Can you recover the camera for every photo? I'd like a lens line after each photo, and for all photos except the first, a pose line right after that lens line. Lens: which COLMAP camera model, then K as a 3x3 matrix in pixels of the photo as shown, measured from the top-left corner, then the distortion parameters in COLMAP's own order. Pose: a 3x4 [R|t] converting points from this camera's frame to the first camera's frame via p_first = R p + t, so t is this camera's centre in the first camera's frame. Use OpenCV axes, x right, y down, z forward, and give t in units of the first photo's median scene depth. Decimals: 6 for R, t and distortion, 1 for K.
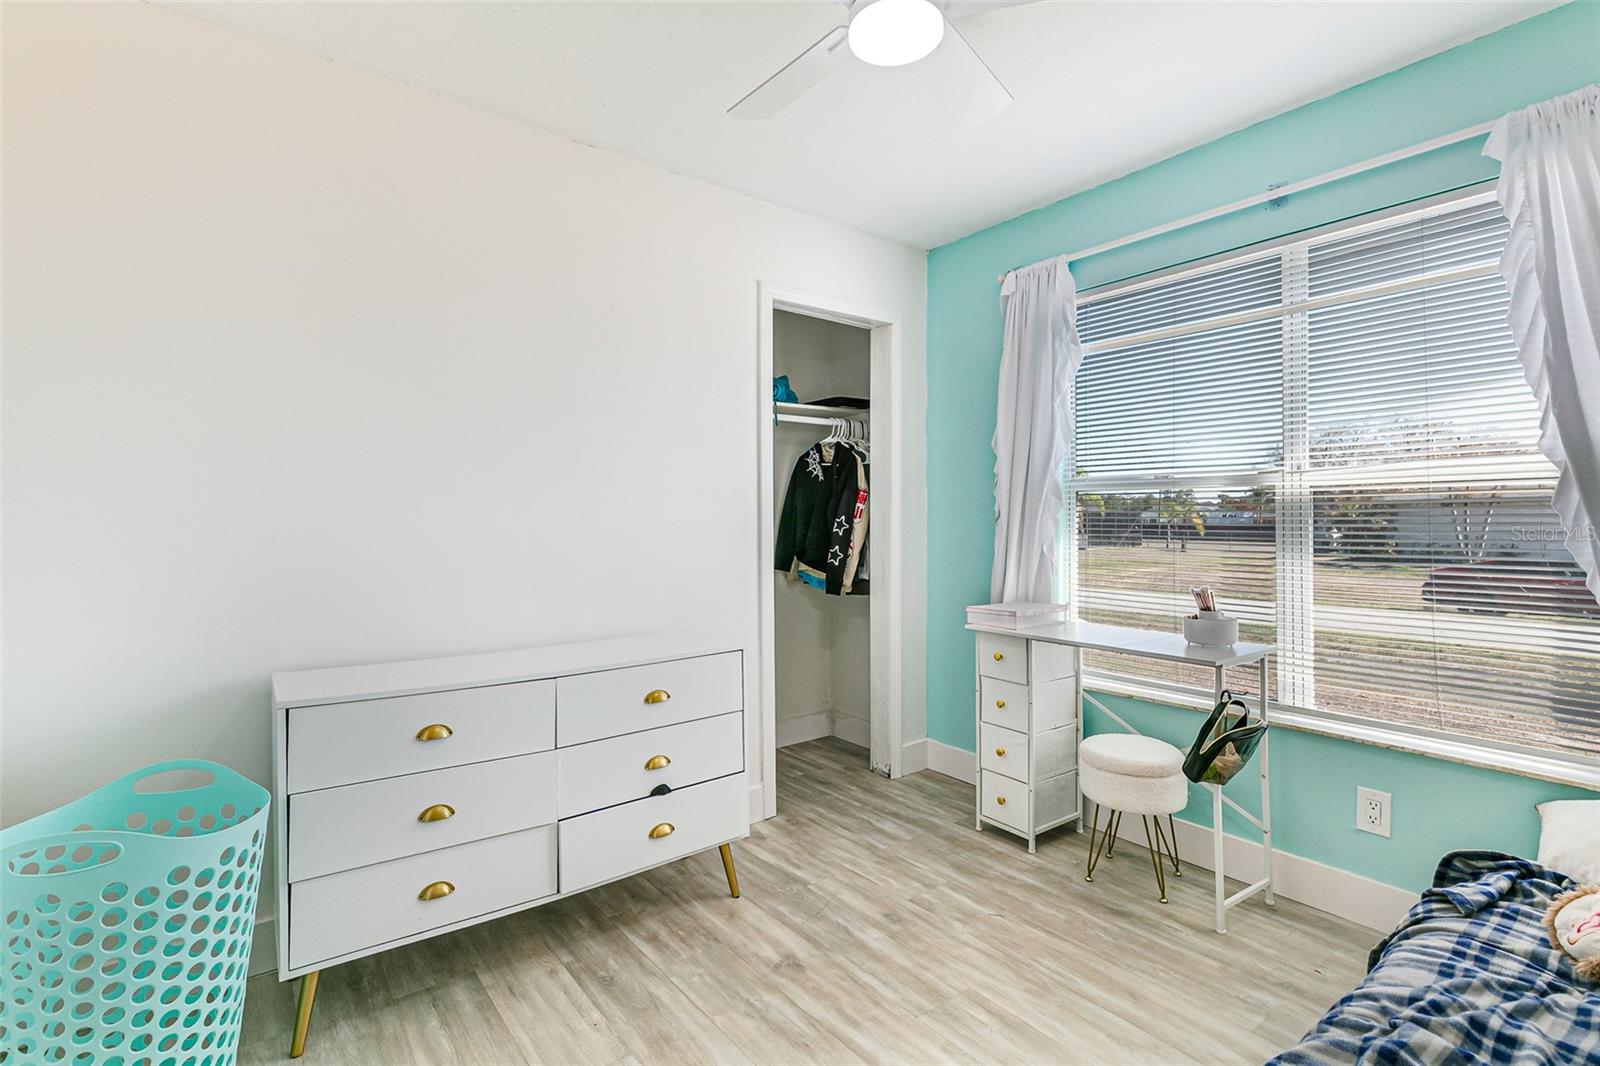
lens RADIAL K [[737.6, 0, 803.8], [0, 737.6, 530.1], [0, 0, 1]] dist [0.009261, -0.000878]
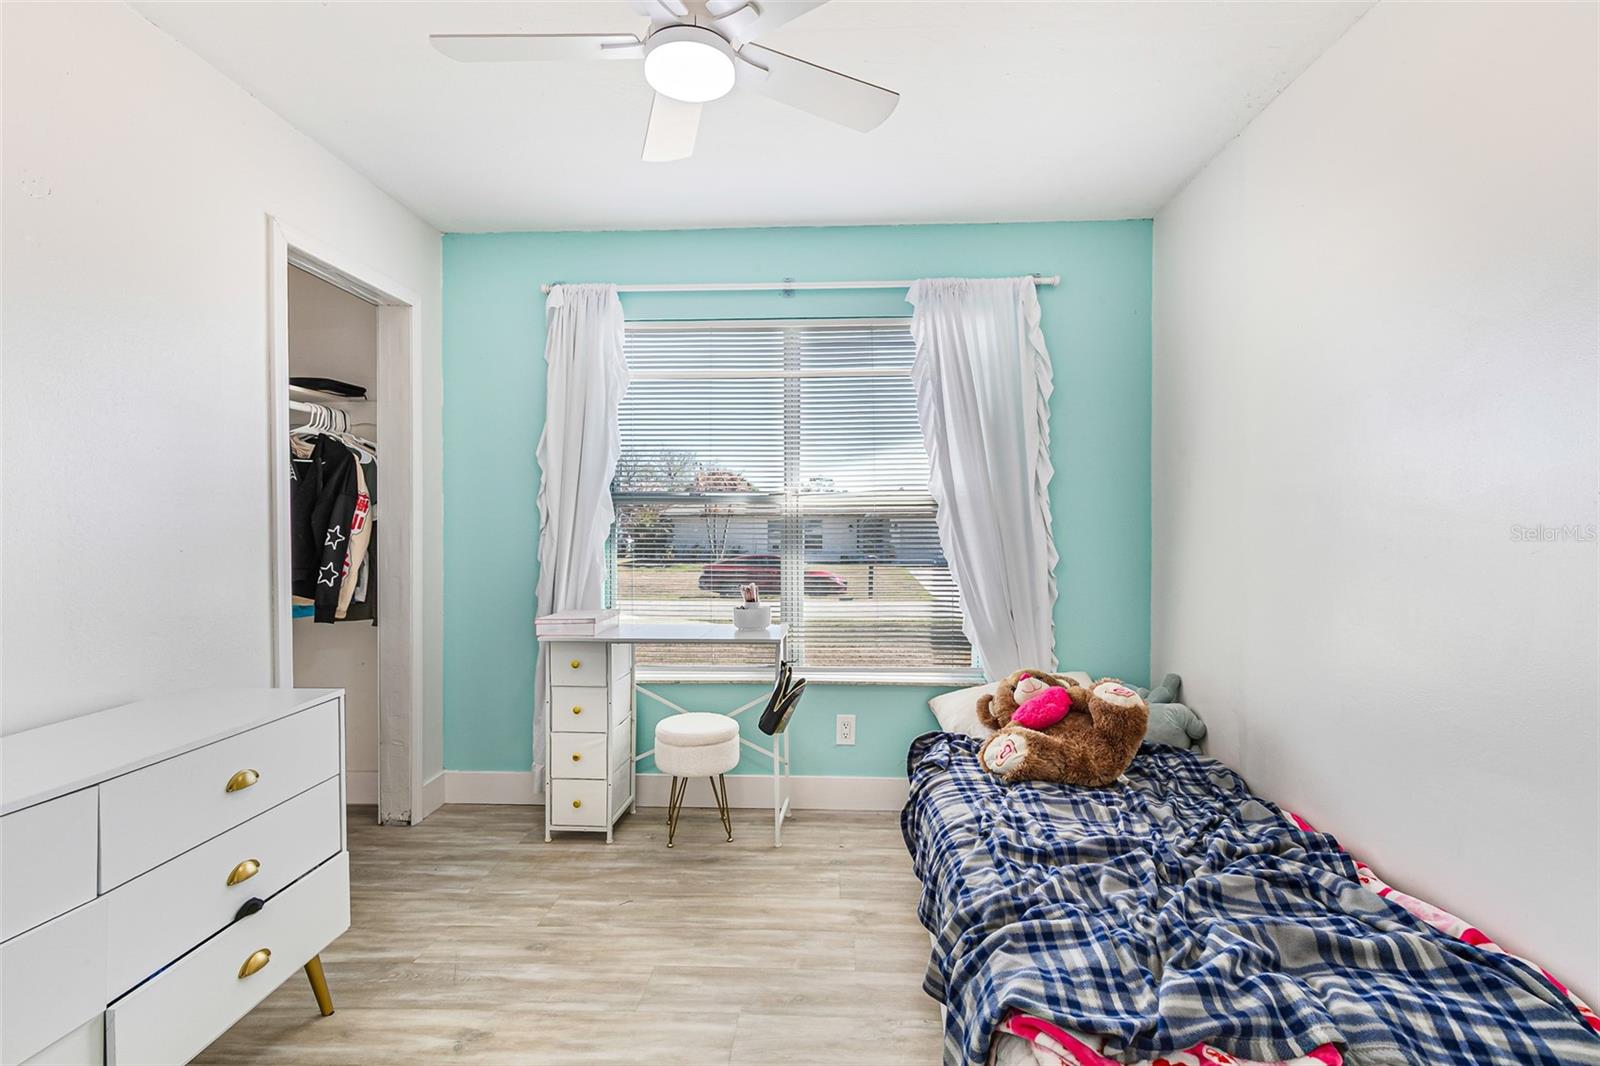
lens RADIAL K [[739.4, 0, 798.3], [0, 739.4, 547.3], [0, 0, 1]] dist [0.012561, -0.000649]
pose [[0.654631, -0.020412, 0.755673, -0.316048], [0.011321, 0.999788, 0.017199, -0.004992], [-0.755864, -0.002704, 0.654723, 0.097657]]
